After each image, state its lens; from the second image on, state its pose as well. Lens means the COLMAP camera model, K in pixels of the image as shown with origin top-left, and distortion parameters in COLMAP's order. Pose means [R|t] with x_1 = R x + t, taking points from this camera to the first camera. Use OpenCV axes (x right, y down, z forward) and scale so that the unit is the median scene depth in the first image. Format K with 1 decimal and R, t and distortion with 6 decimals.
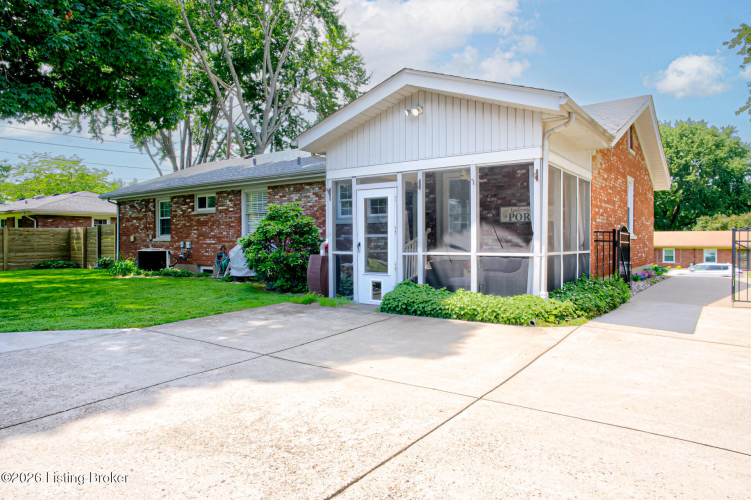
lens RADIAL K [[514.6, 0, 375.5], [0, 514.6, 250.0], [0, 0, 1]] dist [-0.095594, 0.120168]
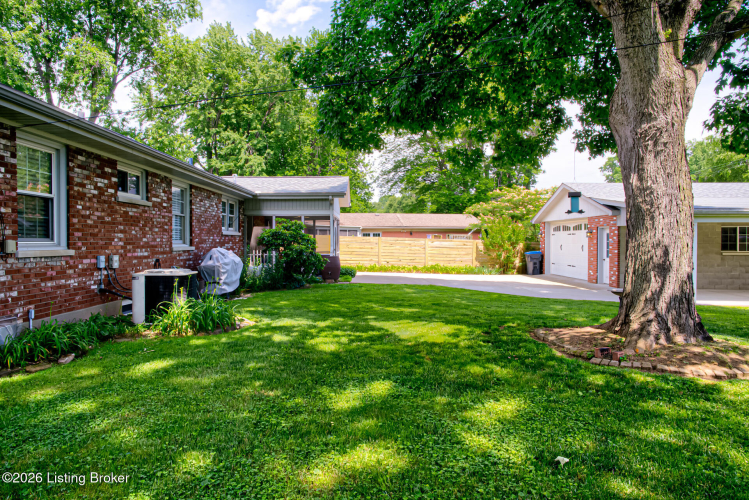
lens RADIAL K [[513.2, 0, 374.5], [0, 513.2, 250.0], [0, 0, 1]] dist [-0.095594, 0.120168]
pose [[-0.595576, -0.007508, 0.803264, -1.063296], [0.017993, 0.999581, 0.022683, -0.032545], [-0.803098, 0.027963, -0.595191, 1.273380]]
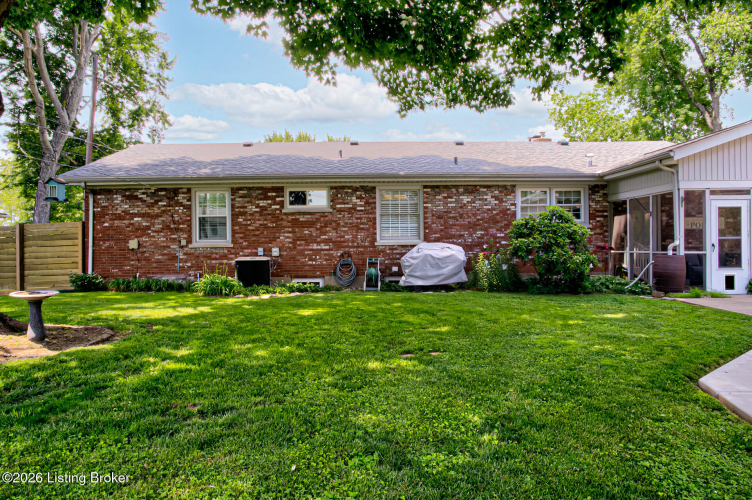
lens RADIAL K [[515.3, 0, 376.0], [0, 515.3, 250.0], [0, 0, 1]] dist [-0.095594, 0.120168]
pose [[0.784711, -0.008702, 0.619801, -0.854079], [0.020062, 0.999734, -0.011365, -0.000974], [-0.619537, 0.021353, 0.784677, 0.346144]]
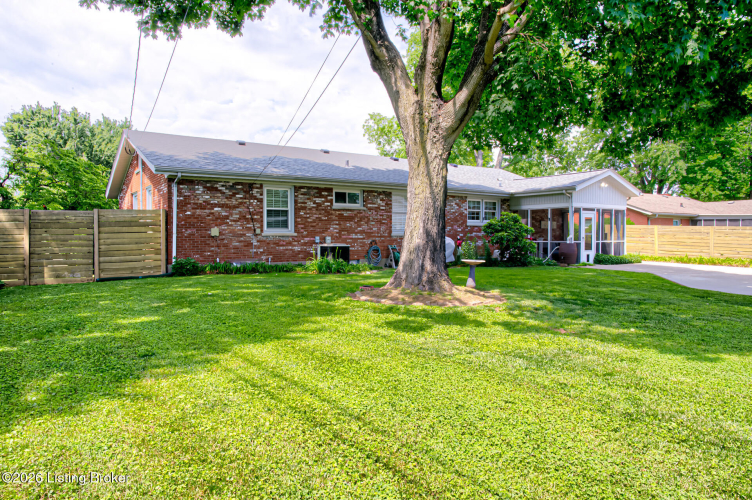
lens RADIAL K [[515.3, 0, 376.0], [0, 515.3, 250.0], [0, 0, 1]] dist [-0.095594, 0.120168]
pose [[0.321217, -0.016204, 0.946867, -1.473514], [0.019719, 0.999751, 0.010419, 0.000871], [-0.946800, 0.015325, 0.321457, 0.704775]]
